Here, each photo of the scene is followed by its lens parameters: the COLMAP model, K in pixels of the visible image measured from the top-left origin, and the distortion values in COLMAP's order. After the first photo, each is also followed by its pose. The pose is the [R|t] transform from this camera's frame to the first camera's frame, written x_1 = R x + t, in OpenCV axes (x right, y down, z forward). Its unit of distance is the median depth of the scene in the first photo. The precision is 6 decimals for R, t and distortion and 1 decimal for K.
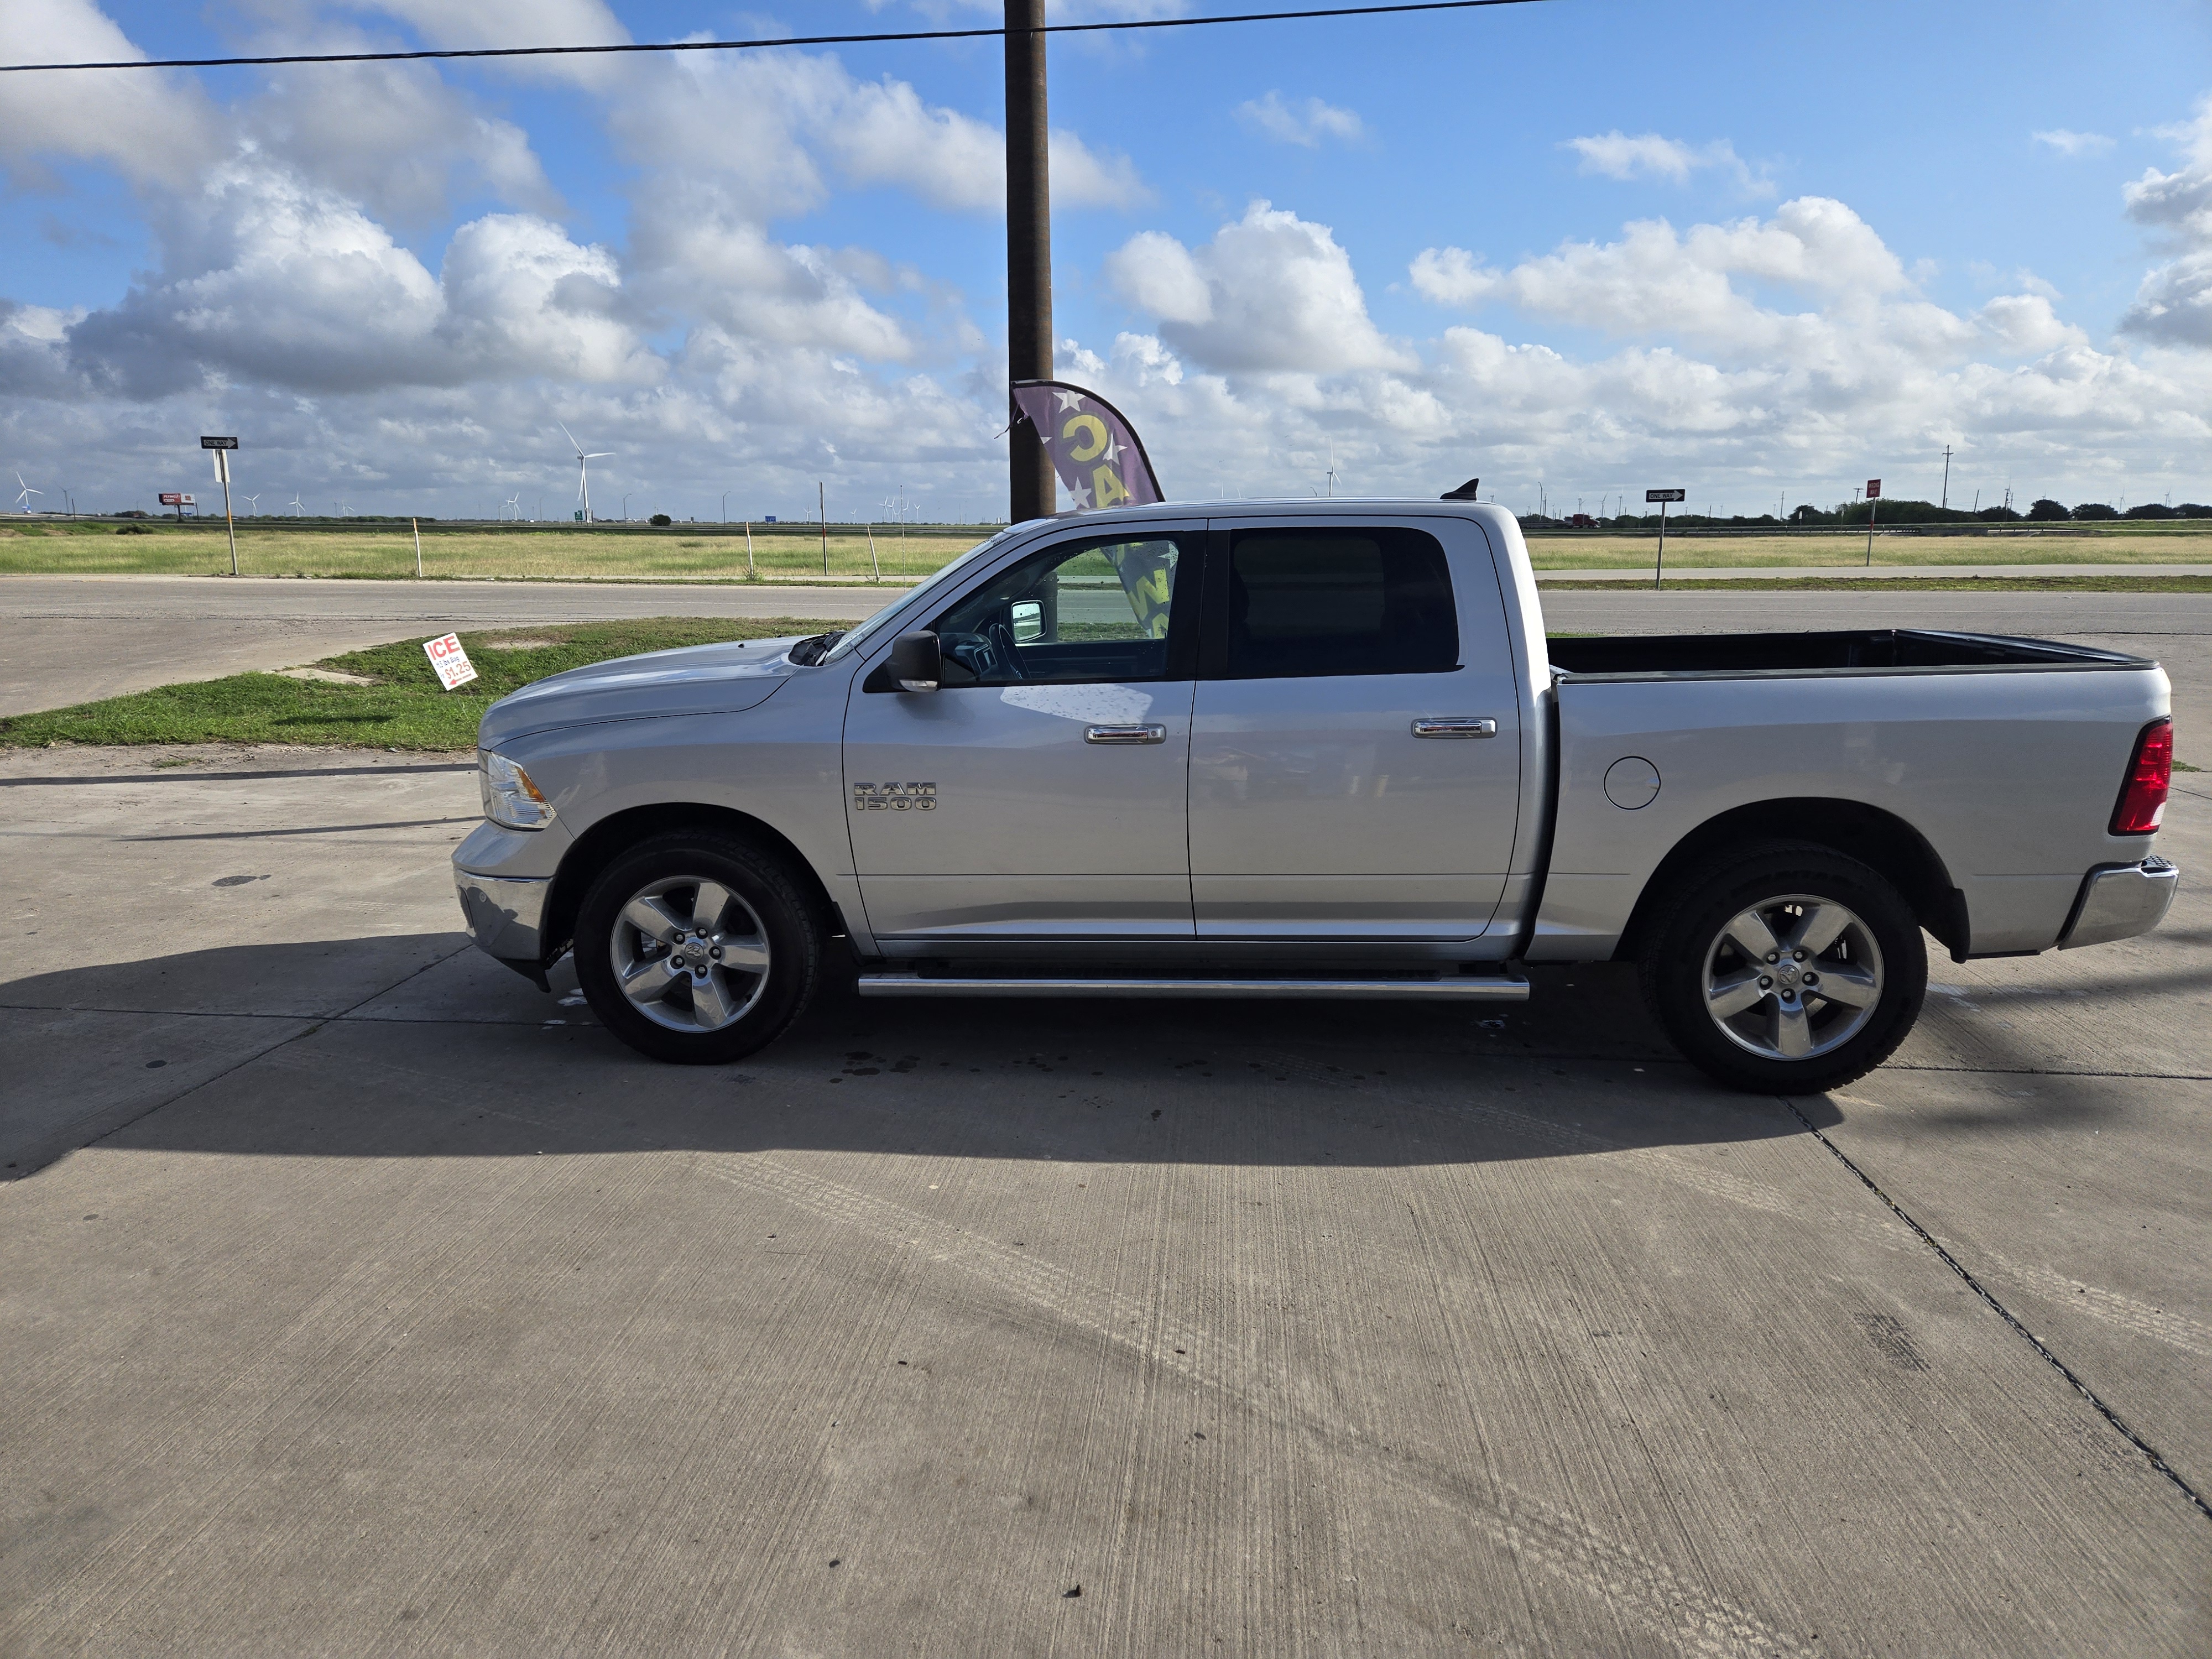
lens RADIAL K [[1465.3, 0, 1088.3], [0, 1465.3, 782.4], [0, 0, 1]] dist [0.083397, -0.068261]
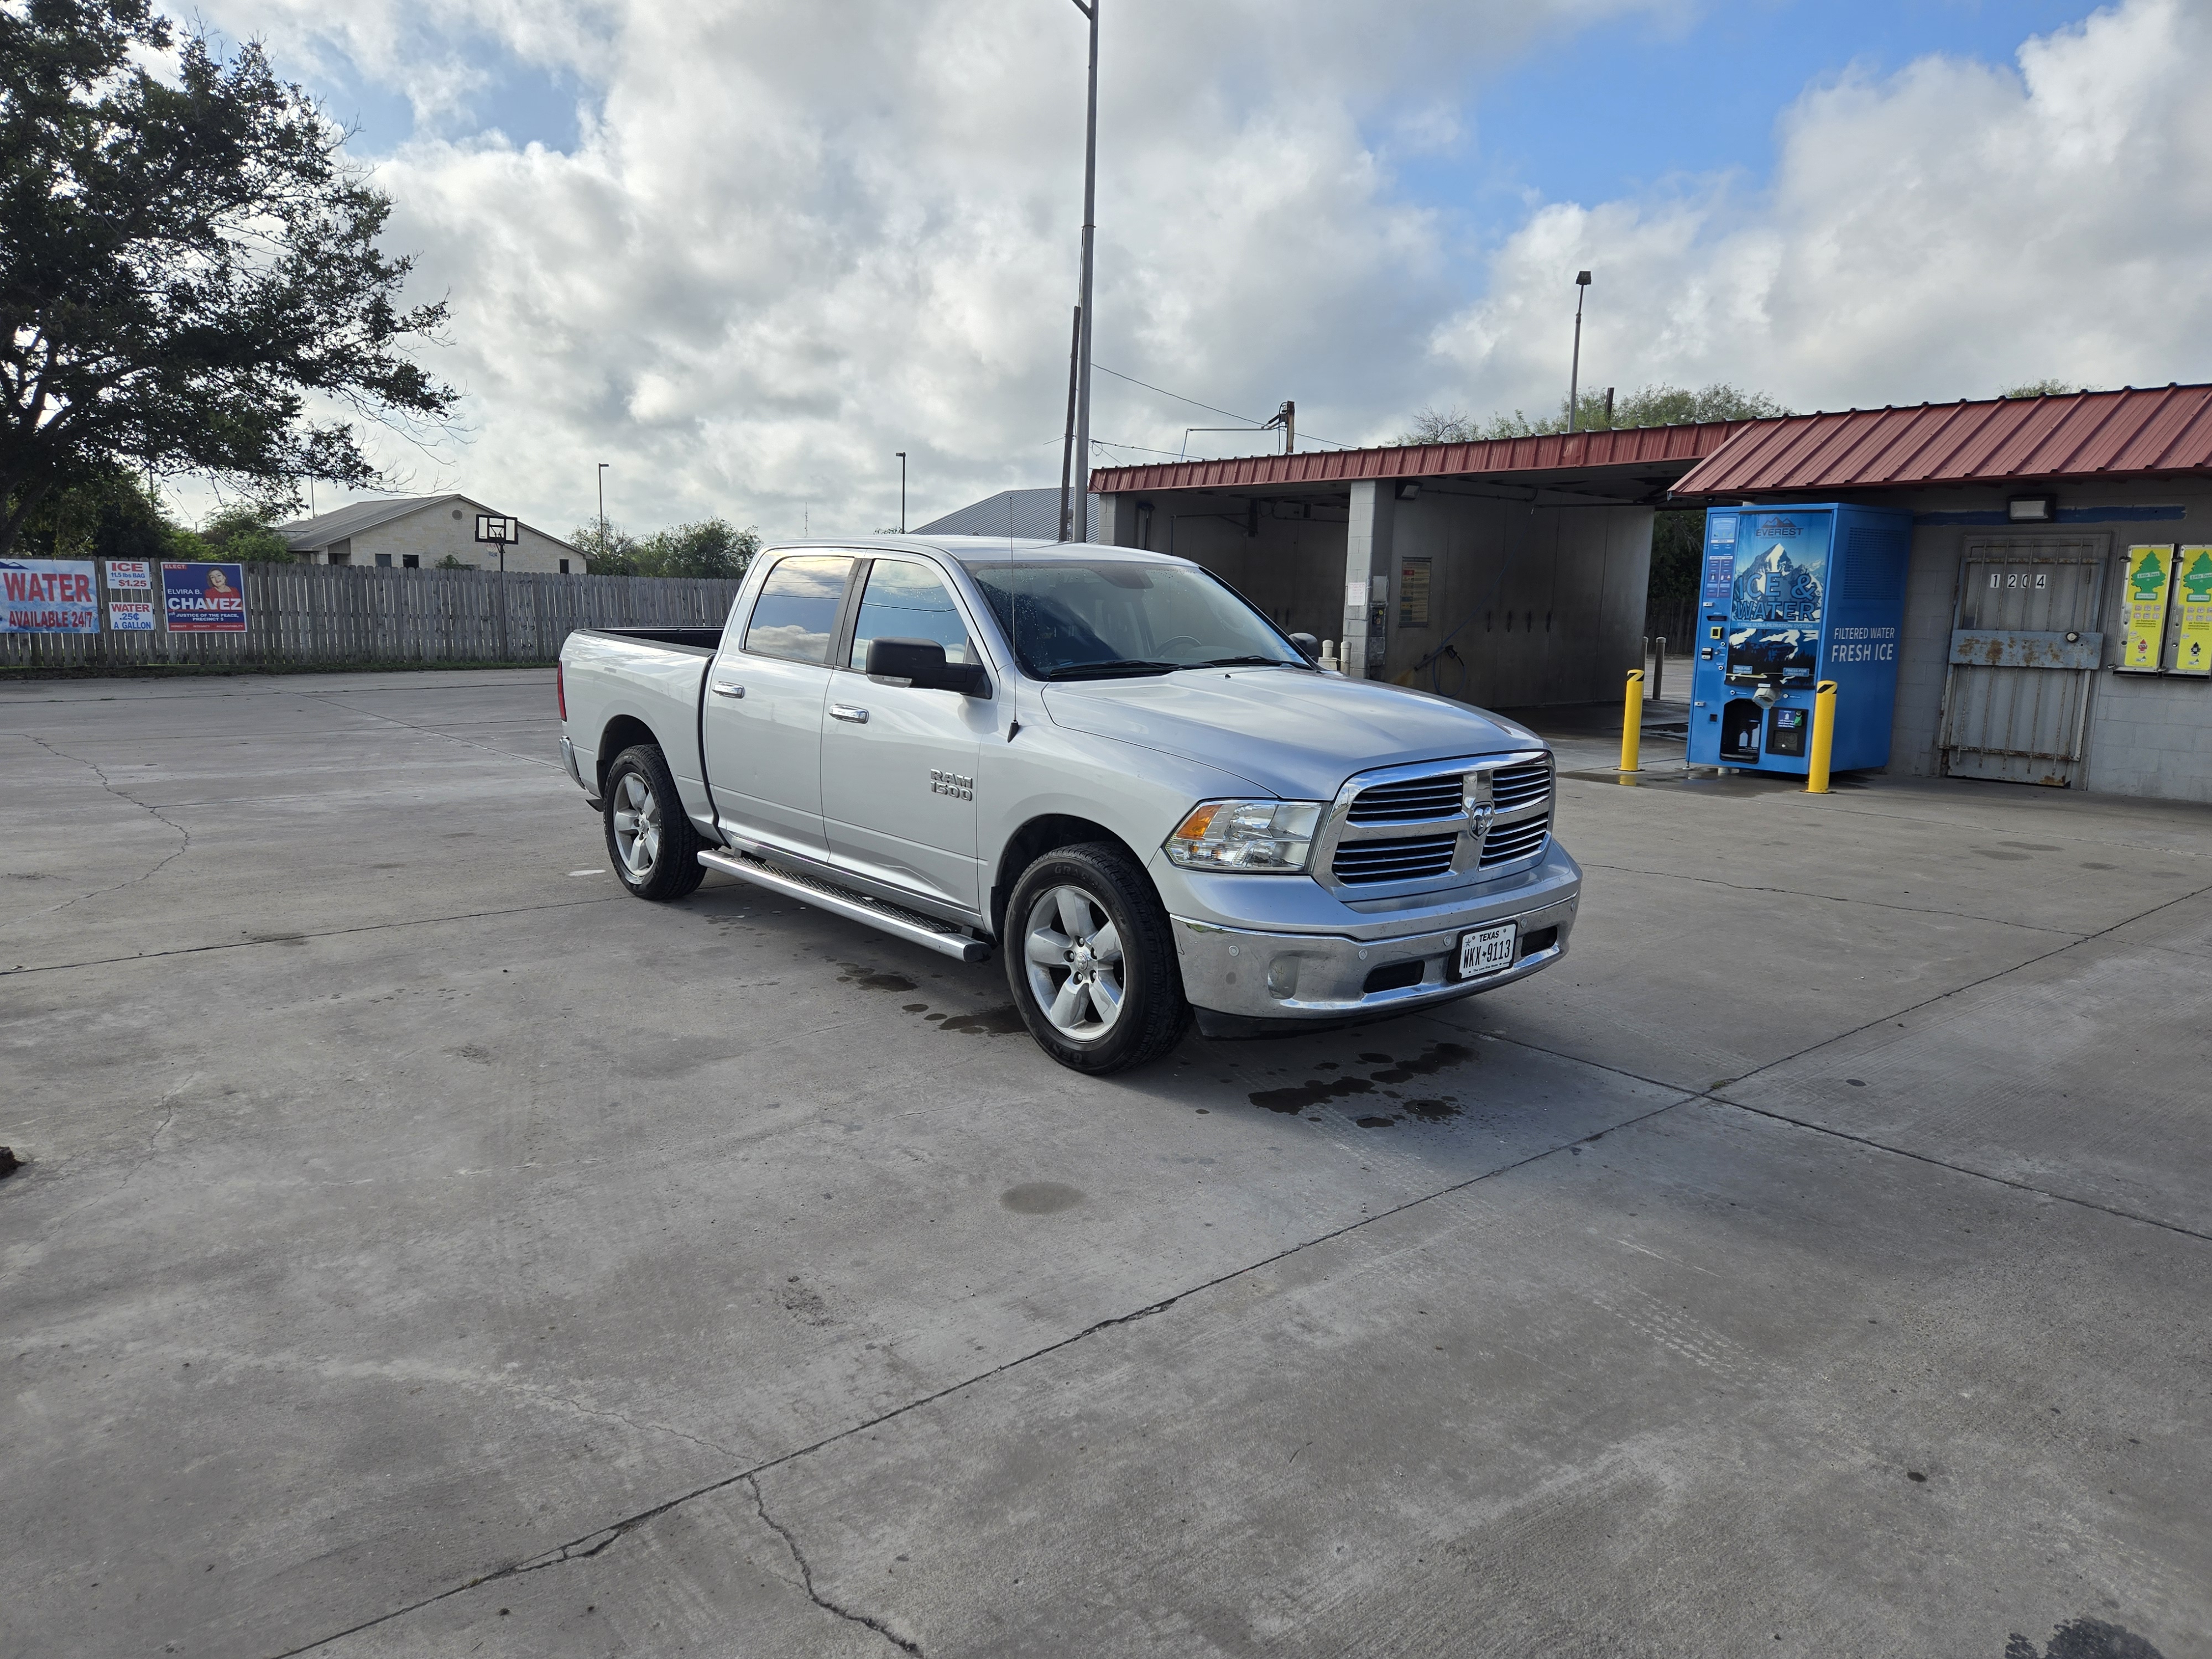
lens RADIAL K [[1465.3, 0, 1088.3], [0, 1465.3, 782.4], [0, 0, 1]] dist [0.083397, -0.068261]
pose [[-0.698309, -0.105865, 0.707925, -0.968757], [0.099841, 0.964929, 0.242783, -0.321823], [-0.708799, 0.240217, -0.663249, 2.033279]]
